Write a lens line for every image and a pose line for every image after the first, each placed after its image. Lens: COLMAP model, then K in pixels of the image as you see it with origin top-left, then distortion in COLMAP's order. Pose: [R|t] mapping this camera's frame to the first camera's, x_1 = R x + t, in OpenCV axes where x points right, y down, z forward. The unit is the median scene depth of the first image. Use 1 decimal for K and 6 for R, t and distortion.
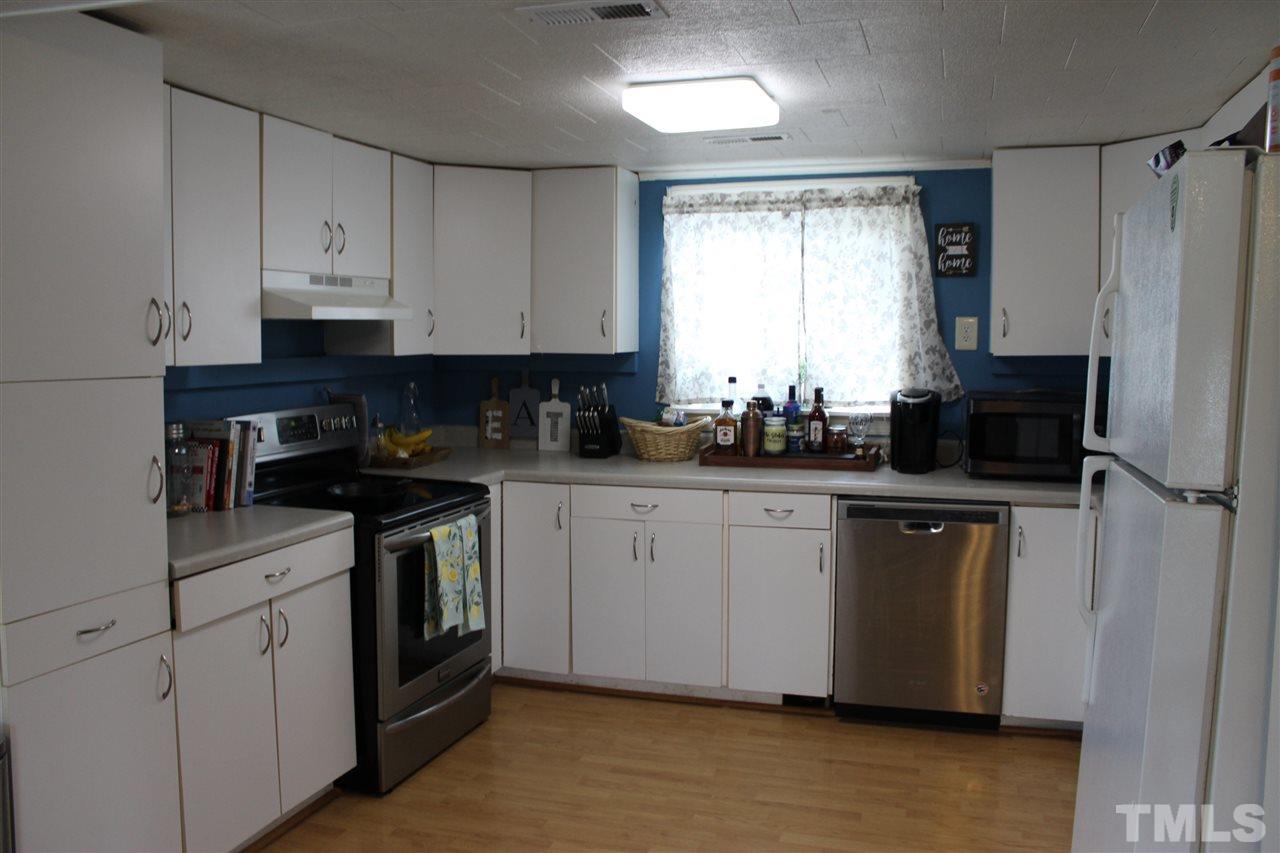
lens RADIAL K [[1086.8, 0, 640.0], [0, 1086.8, 426.5], [0, 0, 1]] dist [-0.170637, 0.155286]
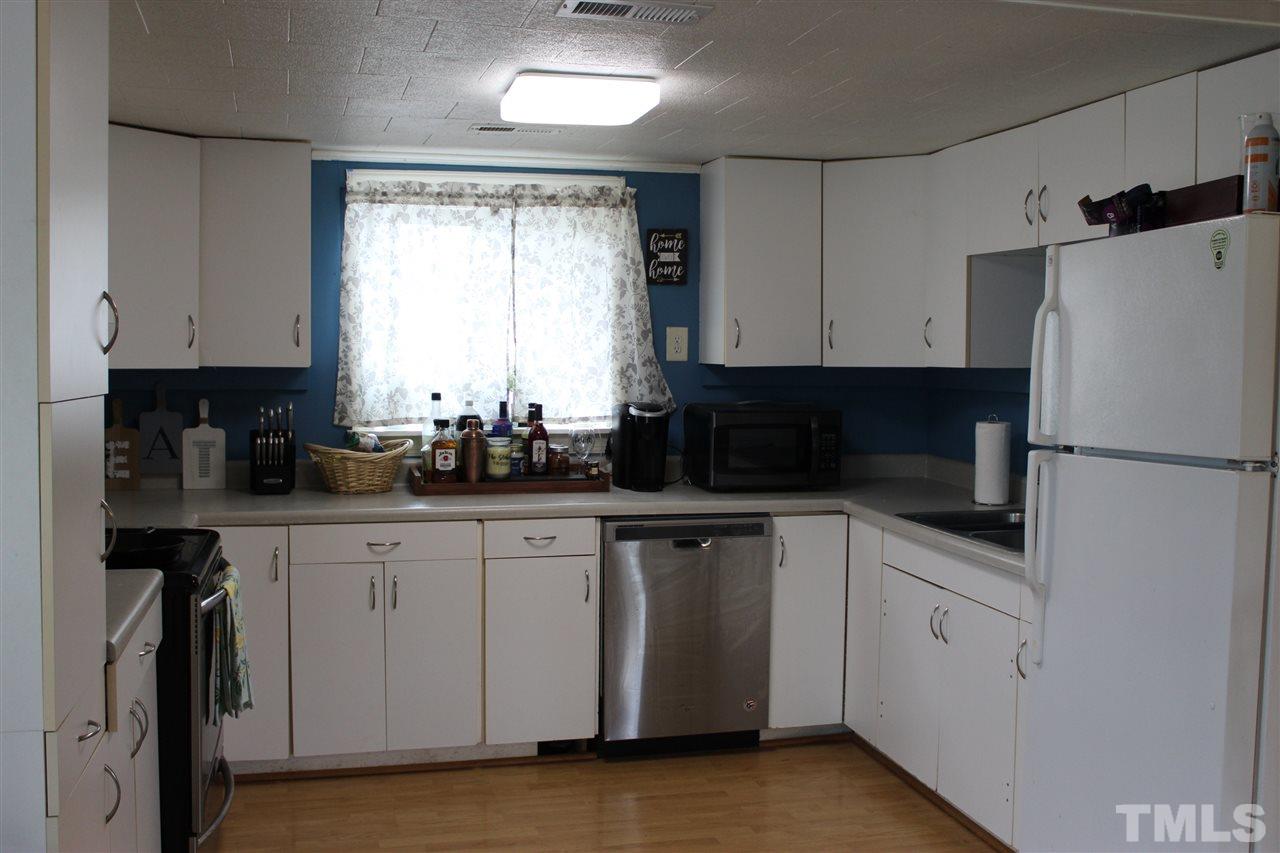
lens RADIAL K [[1376.0, 0, 640.0], [0, 1376.0, 426.5], [0, 0, 1]] dist [-0.110006, 0.015653]
pose [[0.839123, -0.024593, 0.543386, -0.393580], [0.038468, 0.999159, -0.014183, 0.003273], [-0.542580, 0.032804, 0.839363, -0.016572]]
